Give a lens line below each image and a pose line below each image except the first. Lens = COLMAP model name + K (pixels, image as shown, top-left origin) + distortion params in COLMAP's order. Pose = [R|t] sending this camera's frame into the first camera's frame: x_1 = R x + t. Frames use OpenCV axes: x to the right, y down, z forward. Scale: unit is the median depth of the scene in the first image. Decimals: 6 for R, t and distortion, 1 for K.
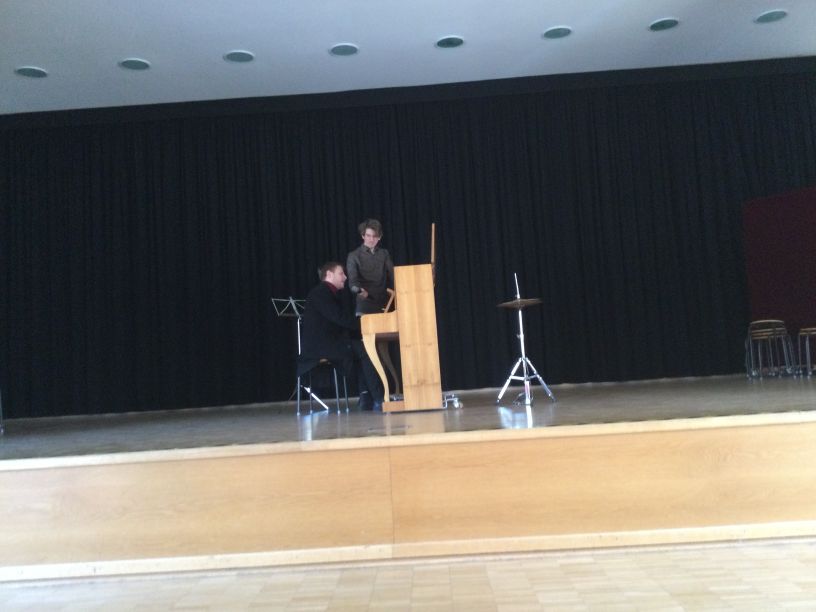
lens RADIAL K [[737.6, 0, 413.3], [0, 737.6, 300.7], [0, 0, 1]] dist [0.056029, -0.069459]
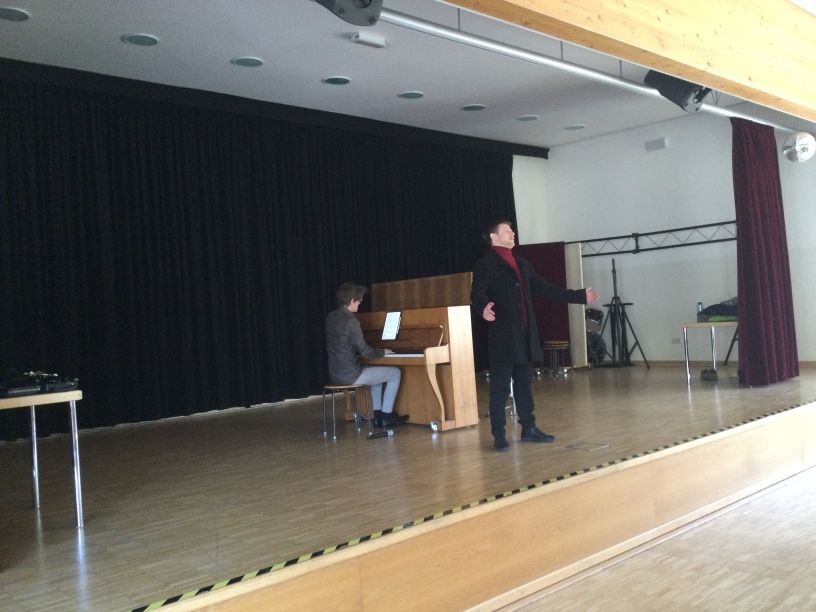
lens RADIAL K [[737.6, 0, 413.3], [0, 737.6, 300.7], [0, 0, 1]] dist [0.056029, -0.069459]
pose [[0.727298, 0.032598, 0.685548, -1.344914], [-0.050921, 0.998681, 0.006534, -0.093018], [-0.684431, -0.039661, 0.727998, 0.282744]]
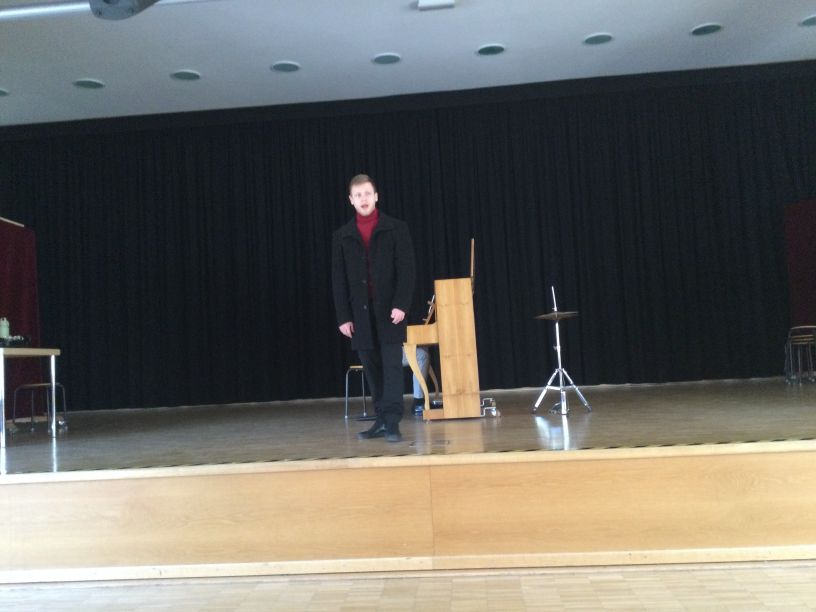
lens RADIAL K [[737.6, 0, 413.3], [0, 737.6, 300.7], [0, 0, 1]] dist [0.056029, -0.069459]
pose [[0.998577, 0.005946, -0.052987, -0.001579], [-0.004694, 0.999708, 0.023723, -0.064763], [0.053113, -0.023441, 0.998313, -0.060686]]
